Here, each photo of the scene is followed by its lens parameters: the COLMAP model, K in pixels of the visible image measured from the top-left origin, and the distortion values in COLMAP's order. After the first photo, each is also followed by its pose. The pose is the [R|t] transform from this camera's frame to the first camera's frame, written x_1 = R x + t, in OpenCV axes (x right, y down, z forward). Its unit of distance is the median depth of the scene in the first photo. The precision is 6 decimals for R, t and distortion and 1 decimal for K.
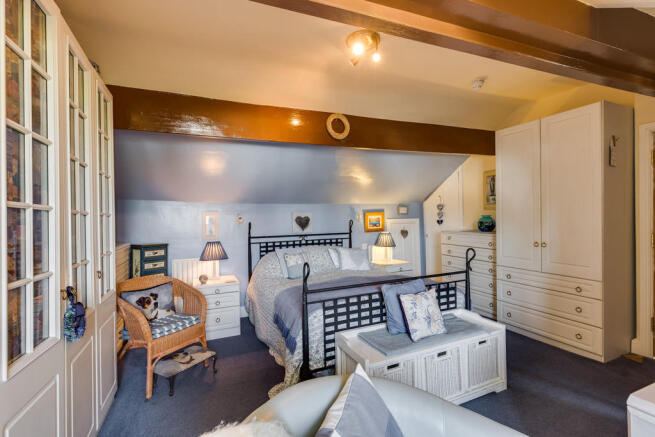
lens RADIAL K [[295.0, 0, 321.5], [0, 295.0, 222.3], [0, 0, 1]] dist [0.008821, -0.000484]
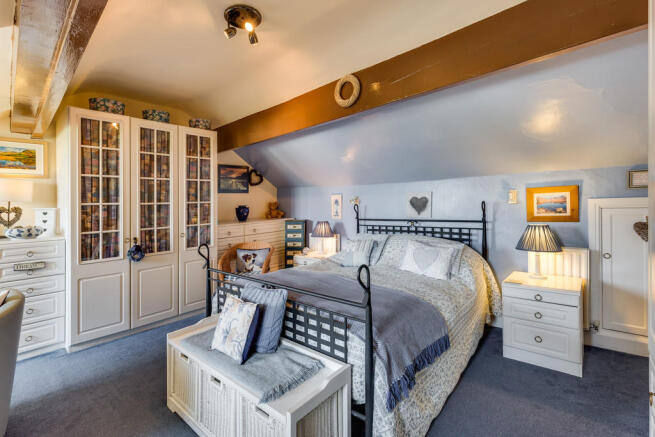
lens RADIAL K [[295.0, 0, 325.0], [0, 295.0, 201.6], [0, 0, 1]] dist [0.008821, -0.000484]
pose [[0.430198, 0.001836, -0.902733, 0.569853], [0.009807, 0.999929, 0.006708, -0.015883], [0.902681, -0.011739, 0.430149, 0.428025]]
